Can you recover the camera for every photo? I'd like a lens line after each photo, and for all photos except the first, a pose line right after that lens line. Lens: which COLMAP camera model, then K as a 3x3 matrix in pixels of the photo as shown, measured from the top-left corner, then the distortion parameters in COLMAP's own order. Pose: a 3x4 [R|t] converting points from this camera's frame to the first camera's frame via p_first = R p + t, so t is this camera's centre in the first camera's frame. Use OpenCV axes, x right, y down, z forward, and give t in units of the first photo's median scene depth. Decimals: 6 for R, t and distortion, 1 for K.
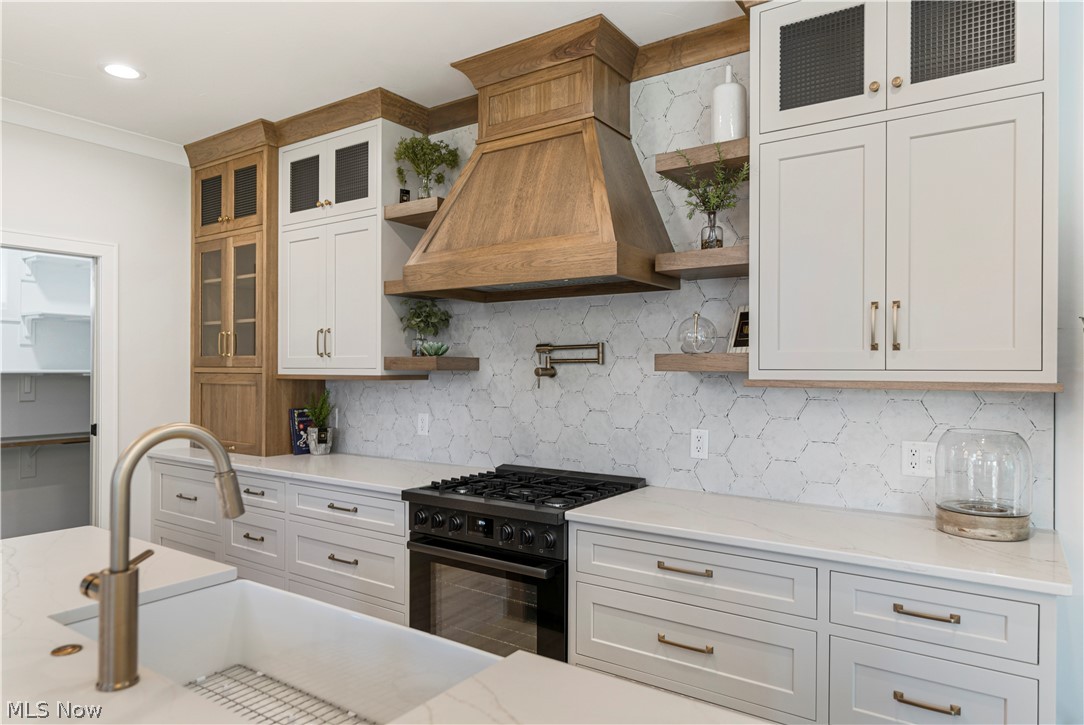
lens RADIAL K [[675.6, 0, 535.3], [0, 675.6, 369.7], [0, 0, 1]] dist [-0.001877, -0.002609]
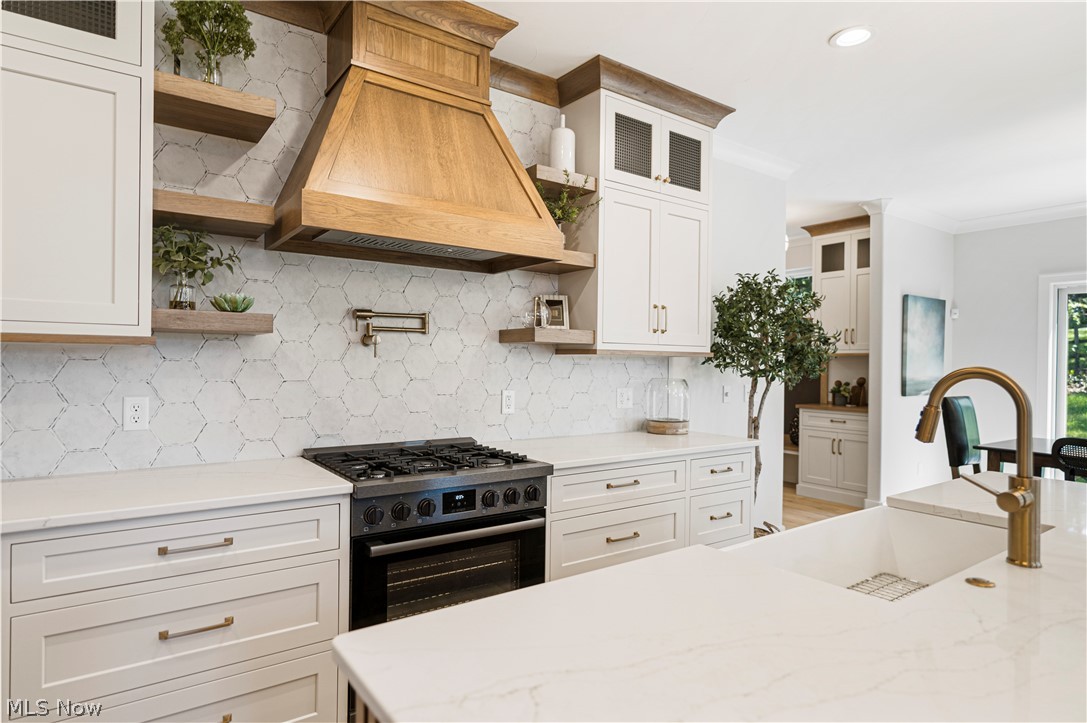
lens RADIAL K [[612.6, 0, 534.3], [0, 612.6, 367.3], [0, 0, 1]] dist [-0.013998, -0.000684]
pose [[0.337516, -0.008910, 0.941277, -0.710149], [-0.012214, 0.999830, 0.013844, 0.027031], [-0.941240, -0.016169, 0.337350, 0.517284]]
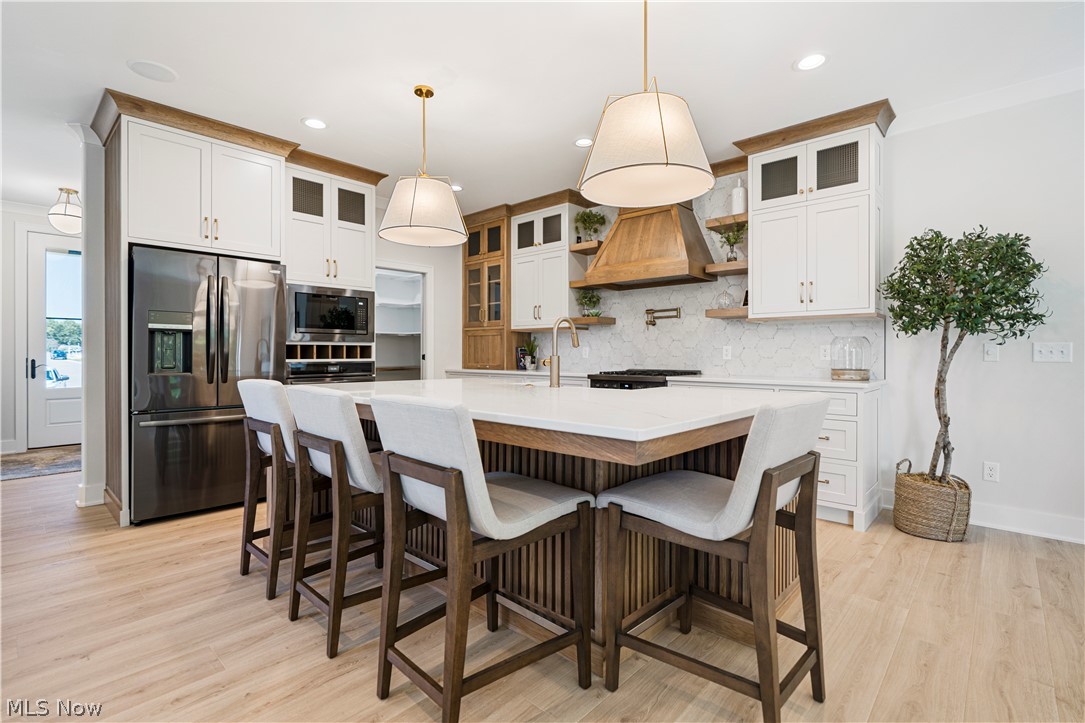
lens RADIAL K [[491.7, 0, 546.5], [0, 491.7, 352.0], [0, 0, 1]] dist [-0.005949, 0.000335]
pose [[0.991476, -0.003419, -0.130243, -0.108762], [0.003356, 0.999994, -0.000702, 0.095248], [0.130245, 0.000258, 0.991482, -0.553443]]
